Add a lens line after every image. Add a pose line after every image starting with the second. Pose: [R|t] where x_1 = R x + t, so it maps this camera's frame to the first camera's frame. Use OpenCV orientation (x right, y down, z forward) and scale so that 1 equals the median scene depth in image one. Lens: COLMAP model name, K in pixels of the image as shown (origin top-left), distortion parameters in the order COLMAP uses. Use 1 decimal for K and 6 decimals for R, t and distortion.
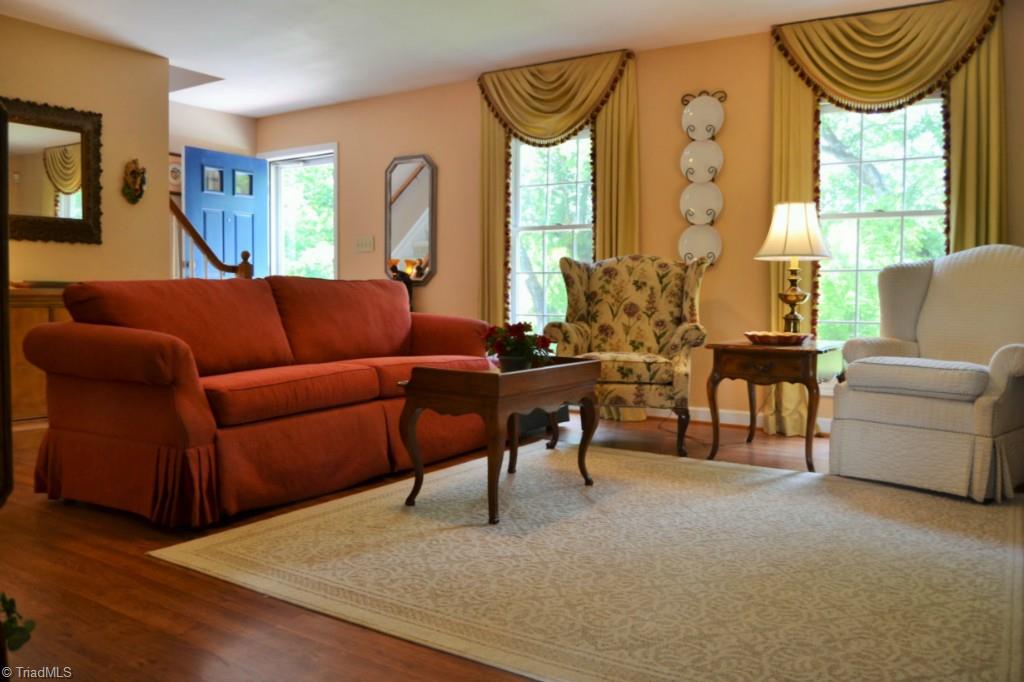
lens RADIAL K [[820.9, 0, 512.0], [0, 820.9, 341.0], [0, 0, 1]] dist [-0.089977, 0.040125]
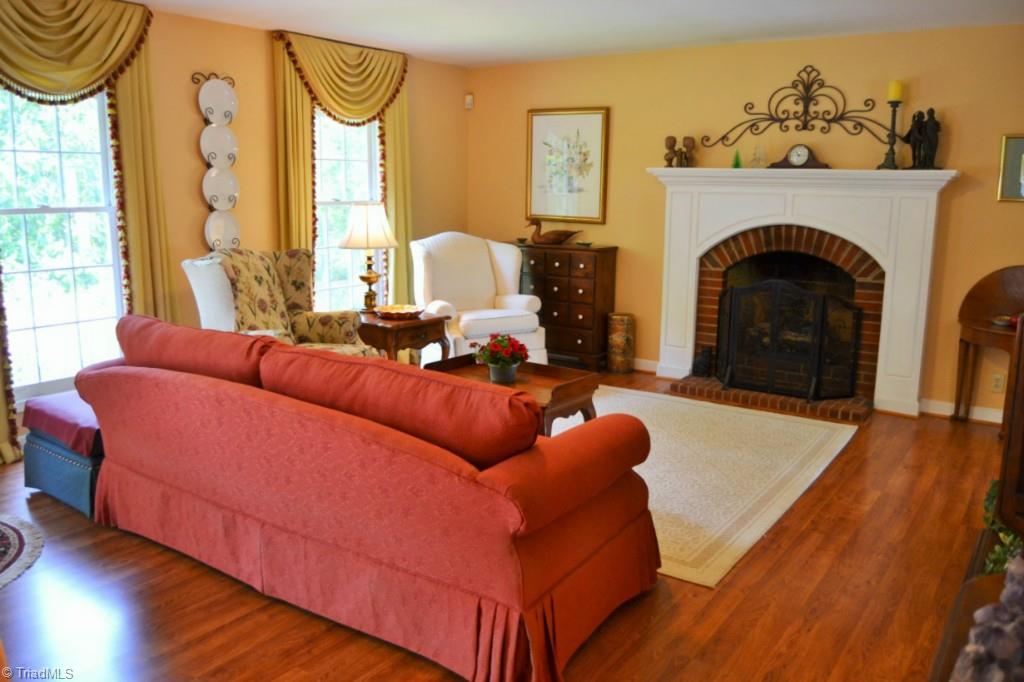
lens RADIAL K [[820.9, 0, 512.0], [0, 820.9, 341.0], [0, 0, 1]] dist [-0.089977, 0.040125]
pose [[0.027810, -0.195221, 0.980365, -0.828478], [0.042080, 0.980103, 0.193975, -0.175756], [-0.998727, 0.035859, 0.035472, 0.660465]]
